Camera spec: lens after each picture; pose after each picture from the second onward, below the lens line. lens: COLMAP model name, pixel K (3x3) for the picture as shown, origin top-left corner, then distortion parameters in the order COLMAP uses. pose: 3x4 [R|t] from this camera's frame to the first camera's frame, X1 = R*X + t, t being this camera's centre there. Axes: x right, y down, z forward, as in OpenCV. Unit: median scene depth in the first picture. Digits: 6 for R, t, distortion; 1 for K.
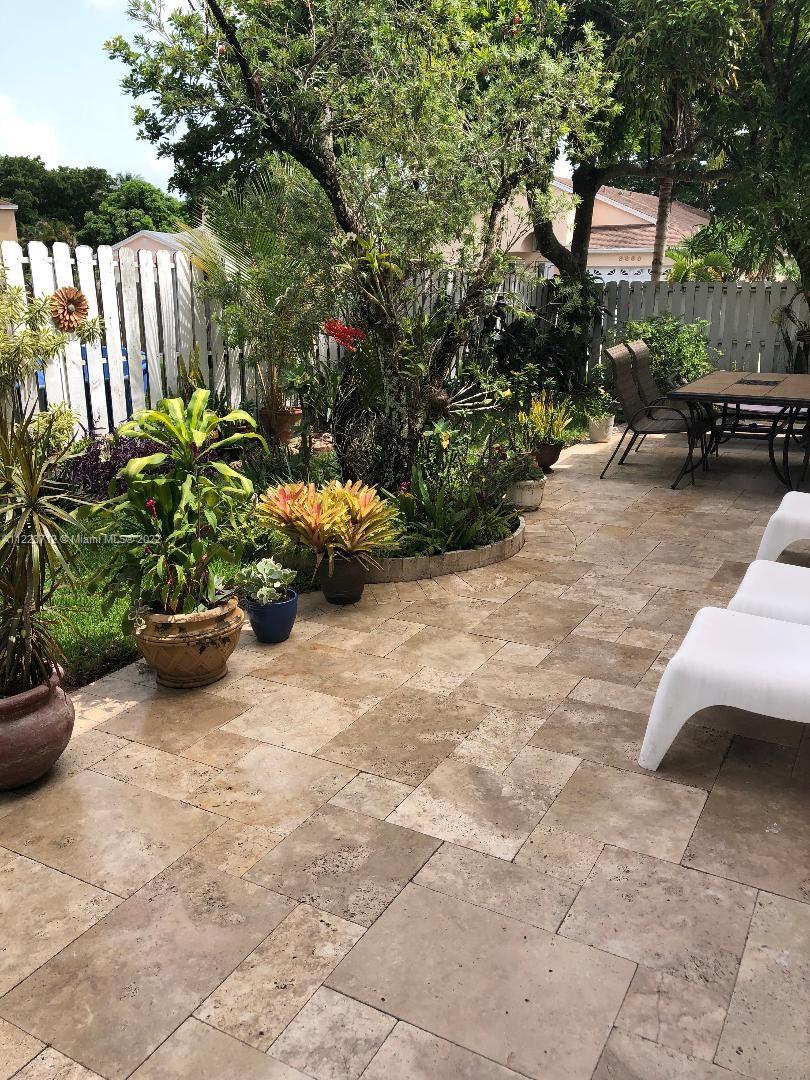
lens RADIAL K [[889.7, 0, 404.0], [0, 889.7, 541.5], [0, 0, 1]] dist [0.061205, -0.055613]
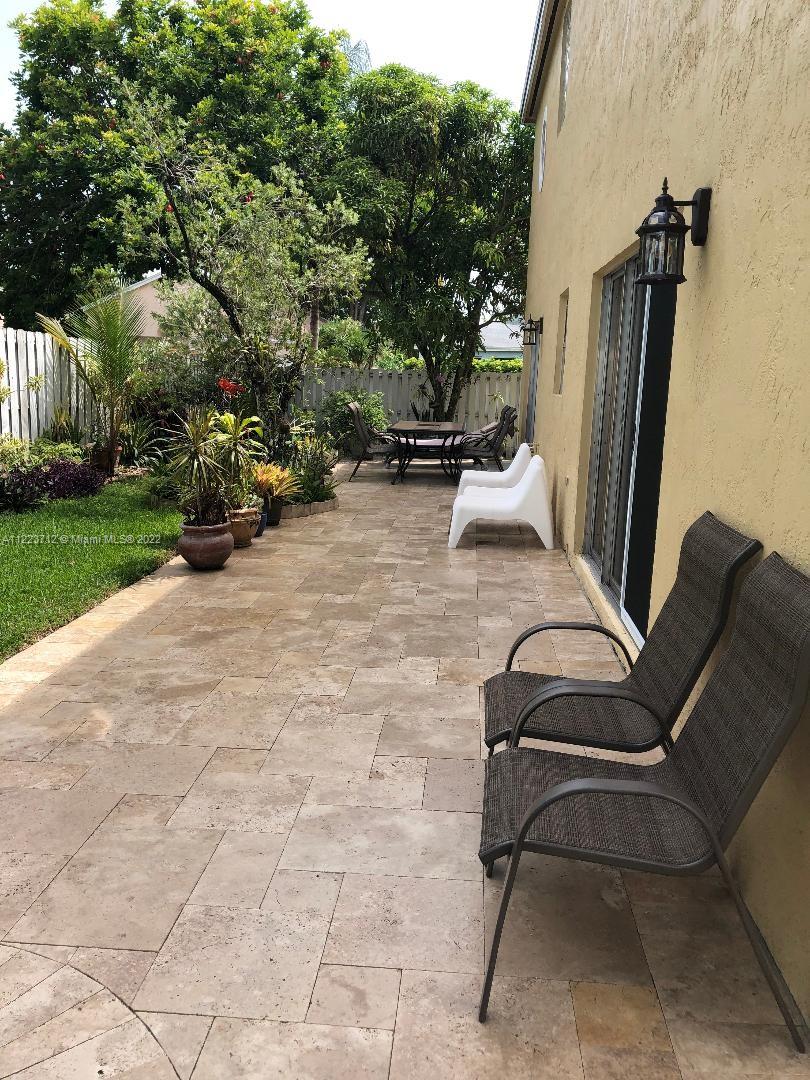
lens RADIAL K [[889.7, 0, 405.5], [0, 889.7, 541.0], [0, 0, 1]] dist [0.061205, -0.055613]
pose [[0.906866, -0.047012, 0.418788, -0.794674], [0.083371, 0.994131, -0.068938, 0.338113], [-0.413089, 0.097432, 0.905464, -1.096520]]
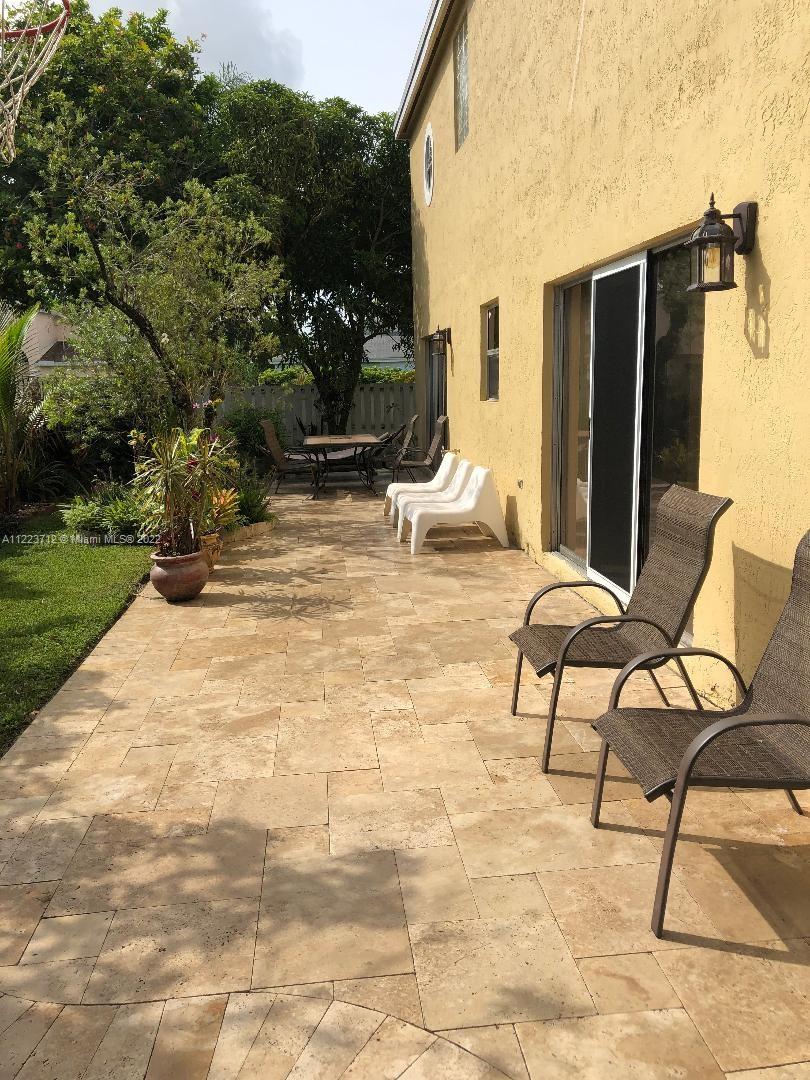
lens RADIAL K [[889.7, 0, 401.1], [0, 889.7, 538.8], [0, 0, 1]] dist [0.061205, -0.055613]
pose [[0.819290, -0.115920, 0.561539, -1.036412], [0.180655, 0.981657, -0.060932, 0.301474], [-0.544175, 0.151366, 0.825204, -0.987108]]
